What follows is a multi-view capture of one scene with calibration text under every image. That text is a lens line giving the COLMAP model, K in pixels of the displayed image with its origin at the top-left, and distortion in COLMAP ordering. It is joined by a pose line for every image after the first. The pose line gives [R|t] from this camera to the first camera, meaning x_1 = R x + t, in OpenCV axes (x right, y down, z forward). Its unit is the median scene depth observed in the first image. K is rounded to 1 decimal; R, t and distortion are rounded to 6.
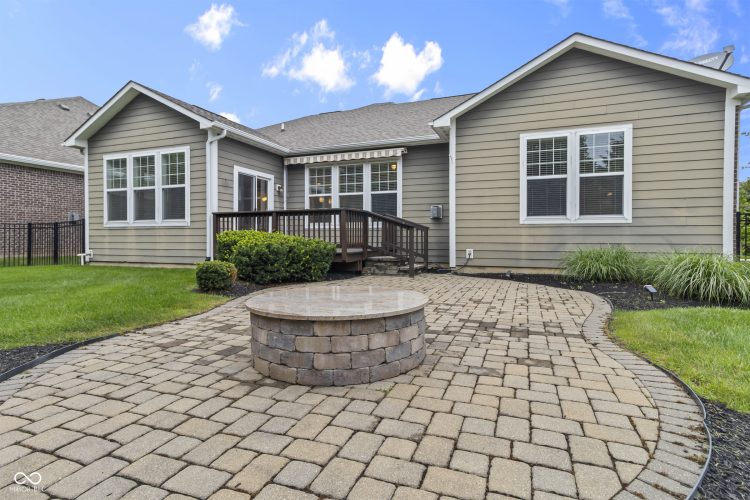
lens RADIAL K [[375.3, 0, 374.4], [0, 375.3, 246.1], [0, 0, 1]] dist [0.006083, -0.001976]
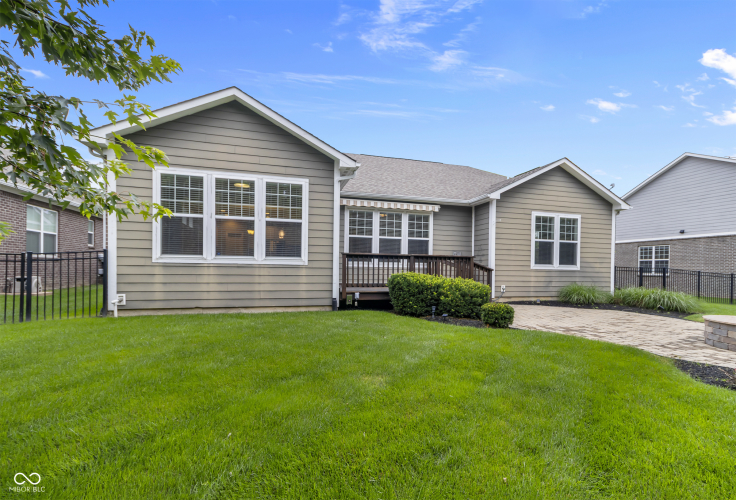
lens RADIAL K [[352.4, 0, 375.2], [0, 352.4, 271.5], [0, 0, 1]] dist [0.011741, -0.000153]
pose [[0.793829, 0.006764, 0.608103, -0.951792], [0.000092, 0.999937, -0.011243, -0.030241], [-0.608141, 0.008981, 0.793778, 0.220155]]
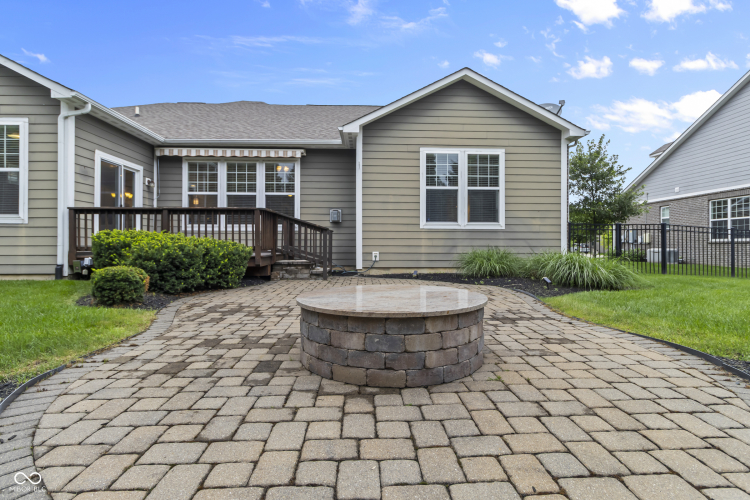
lens RADIAL K [[375.3, 0, 369.5], [0, 375.3, 238.8], [0, 0, 1]] dist [0.006083, -0.001976]
pose [[0.918874, 0.008047, 0.394468, -0.172108], [0.007330, 0.999271, -0.037458, 0.010300], [-0.394482, 0.037311, 0.918146, 0.047635]]
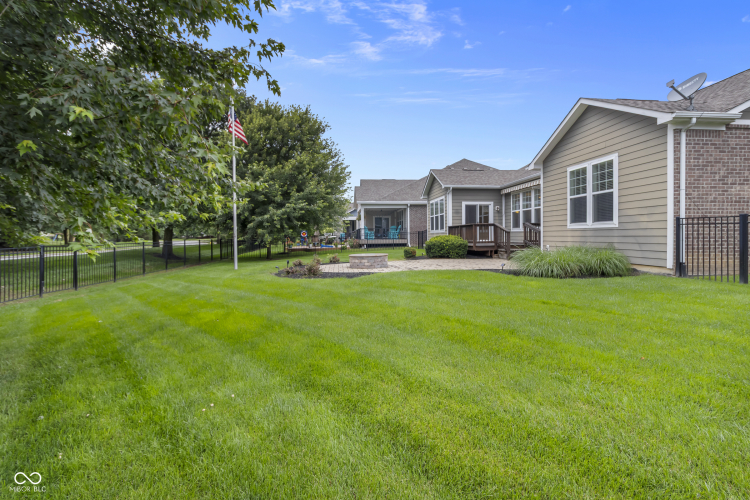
lens RADIAL K [[347.0, 0, 368.6], [0, 347.0, 244.4], [0, 0, 1]] dist [0.006458, 0.002165]
pose [[0.428752, 0.015663, -0.903286, 1.215111], [-0.009994, 0.999871, 0.012595, -0.006138], [0.903367, 0.003627, 0.428853, -0.276019]]
